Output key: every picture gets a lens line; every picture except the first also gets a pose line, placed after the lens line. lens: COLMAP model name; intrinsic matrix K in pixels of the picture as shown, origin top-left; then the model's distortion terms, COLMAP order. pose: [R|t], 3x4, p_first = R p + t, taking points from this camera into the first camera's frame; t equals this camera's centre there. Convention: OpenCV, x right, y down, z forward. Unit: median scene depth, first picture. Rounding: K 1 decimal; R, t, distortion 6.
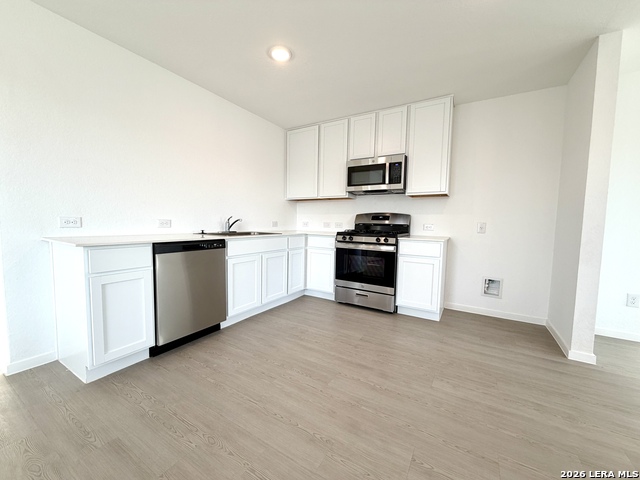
lens RADIAL K [[256.0, 0, 318.8], [0, 256.0, 240.1], [0, 0, 1]] dist [-0.000243, 0.000851]
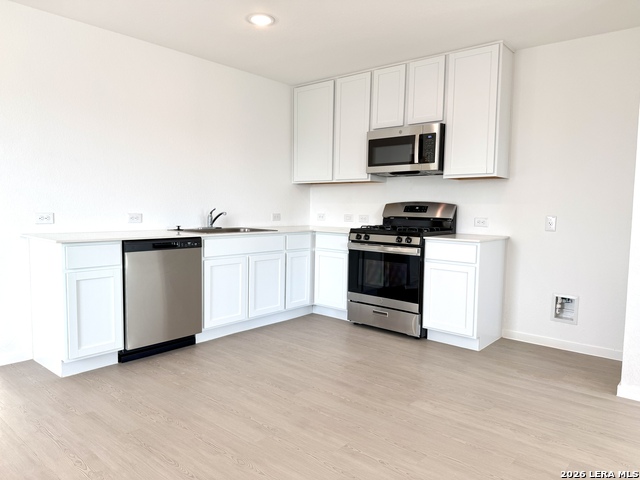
lens RADIAL K [[449.7, 0, 322.5], [0, 449.7, 243.2], [0, 0, 1]] dist [0.040381, -0.054630]
pose [[0.987095, 0.009899, -0.159830, 0.227538], [-0.008579, 0.999923, 0.008944, 0.000229], [0.159906, -0.007457, 0.987104, -0.346753]]
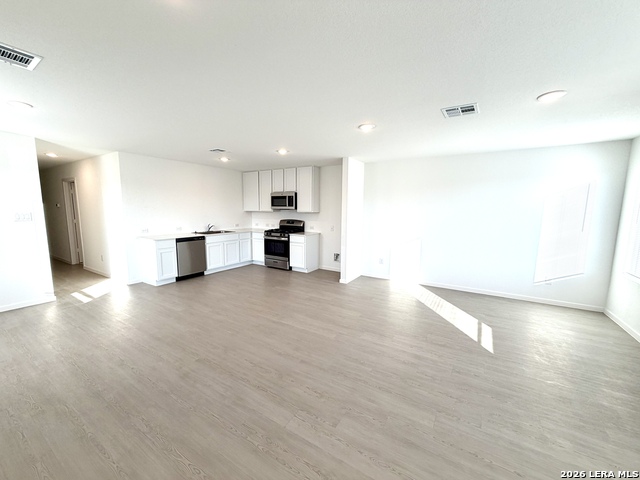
lens RADIAL K [[256.0, 0, 320.0], [0, 256.0, 241.7], [0, 0, 1]] dist [-0.000243, 0.000851]
pose [[0.999937, -0.007708, -0.008215, 0.580706], [0.008166, 0.998325, 0.057284, -0.062632], [0.007760, -0.057348, 0.998324, -1.093134]]
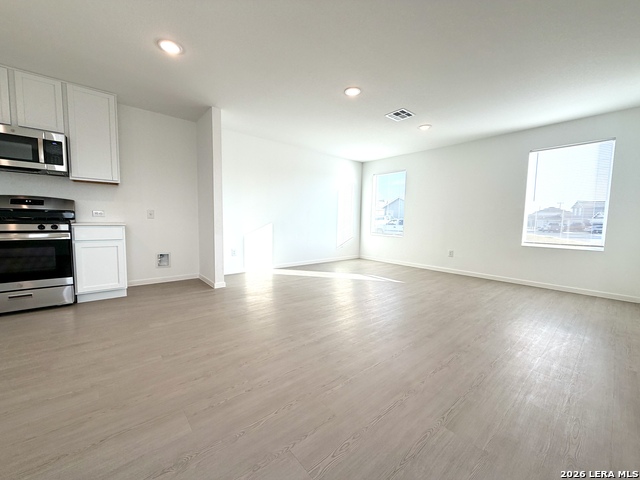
lens RADIAL K [[256.0, 0, 318.7], [0, 256.0, 239.8], [0, 0, 1]] dist [-0.000243, 0.000851]
pose [[0.320378, -0.089996, 0.943005, -0.300604], [0.057983, 0.995473, 0.075304, 0.032108], [-0.945514, 0.030553, 0.324146, -0.178096]]
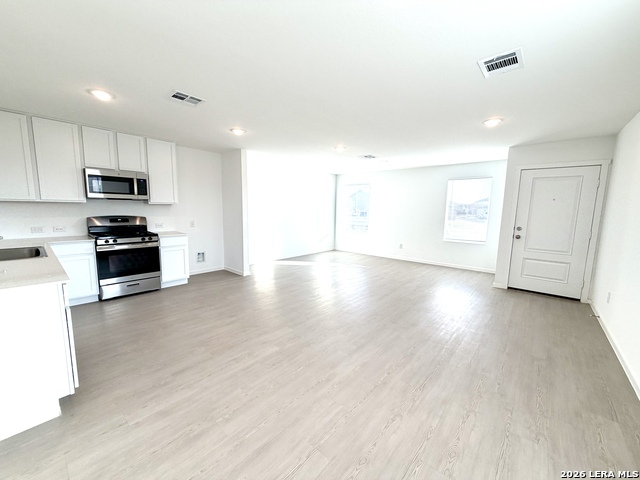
lens RADIAL K [[256.0, 0, 319.3], [0, 256.0, 239.8], [0, 0, 1]] dist [-0.000243, 0.000851]
pose [[0.173264, -0.138596, 0.975075, -0.925603], [0.058529, 0.989748, 0.130281, -0.120092], [-0.983135, 0.034498, 0.179600, -0.133672]]
